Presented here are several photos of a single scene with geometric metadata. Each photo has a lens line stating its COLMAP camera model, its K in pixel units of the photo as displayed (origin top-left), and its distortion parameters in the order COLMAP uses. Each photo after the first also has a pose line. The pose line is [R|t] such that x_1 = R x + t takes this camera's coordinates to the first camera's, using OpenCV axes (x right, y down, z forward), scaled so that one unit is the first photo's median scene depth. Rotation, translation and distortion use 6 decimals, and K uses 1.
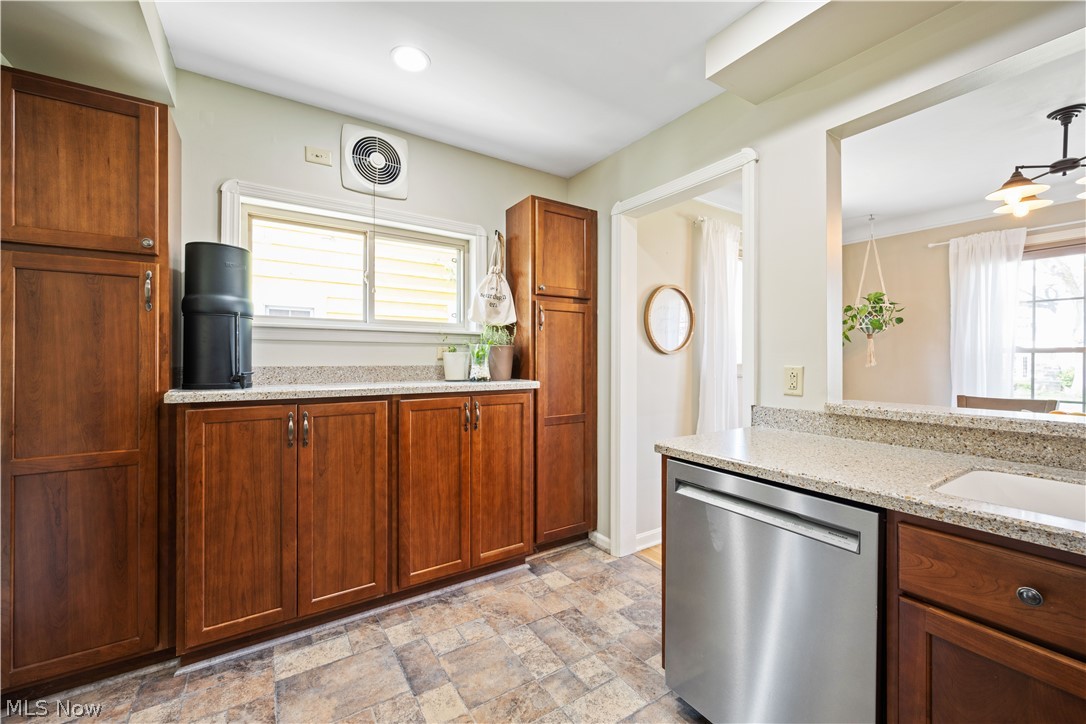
lens RADIAL K [[432.0, 0, 546.7], [0, 432.0, 358.0], [0, 0, 1]] dist [-0.000854, -0.000221]
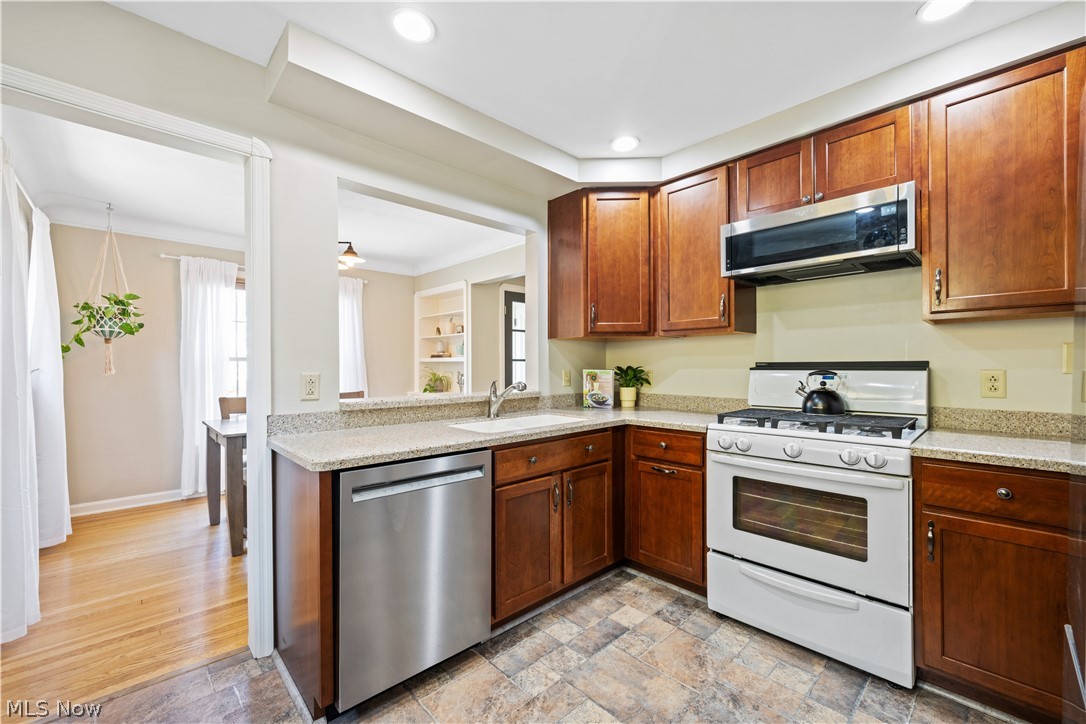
lens RADIAL K [[447.1, 0, 544.0], [0, 447.1, 367.9], [0, 0, 1]] dist [0.001391, 0.000270]
pose [[-0.169000, -0.005665, 0.985600, -0.576851], [-0.000269, 0.999984, 0.005701, -0.001597], [-0.985616, 0.000698, -0.168999, 0.535438]]
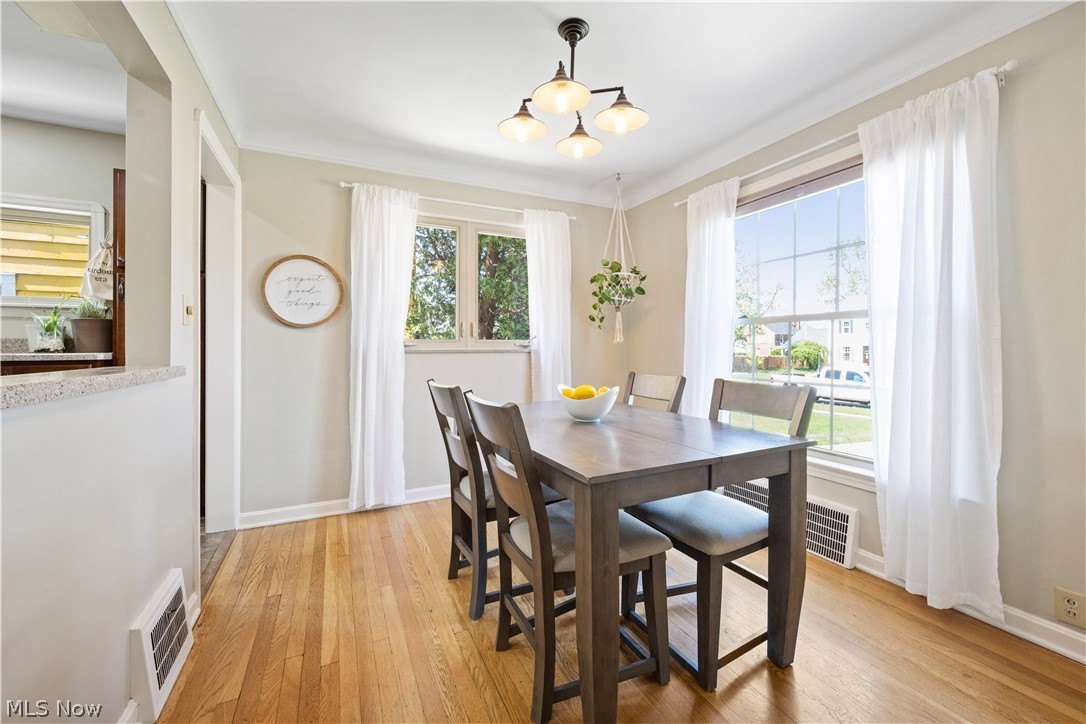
lens RADIAL K [[425.3, 0, 545.4], [0, 425.3, 344.7], [0, 0, 1]] dist [-0.001139, -0.000112]
pose [[0.990312, -0.000185, -0.138857, 1.384796], [0.000692, 0.999993, 0.003598, 0.040421], [0.138855, -0.003659, 0.990306, 0.192823]]
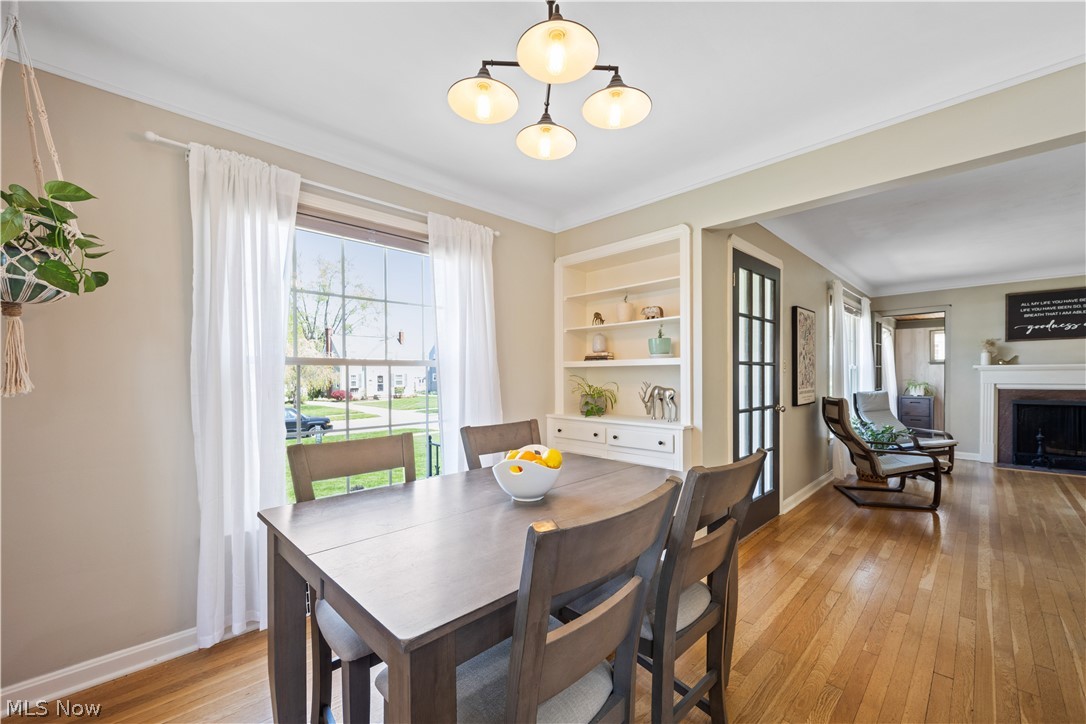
lens RADIAL K [[434.6, 0, 544.9], [0, 434.6, 380.5], [0, 0, 1]] dist [-0.001693, -0.000272]
pose [[-0.191647, -0.010796, 0.981404, 0.622970], [0.005735, 0.999910, 0.012119, 0.009269], [-0.981447, 0.007951, -0.191568, 1.241458]]
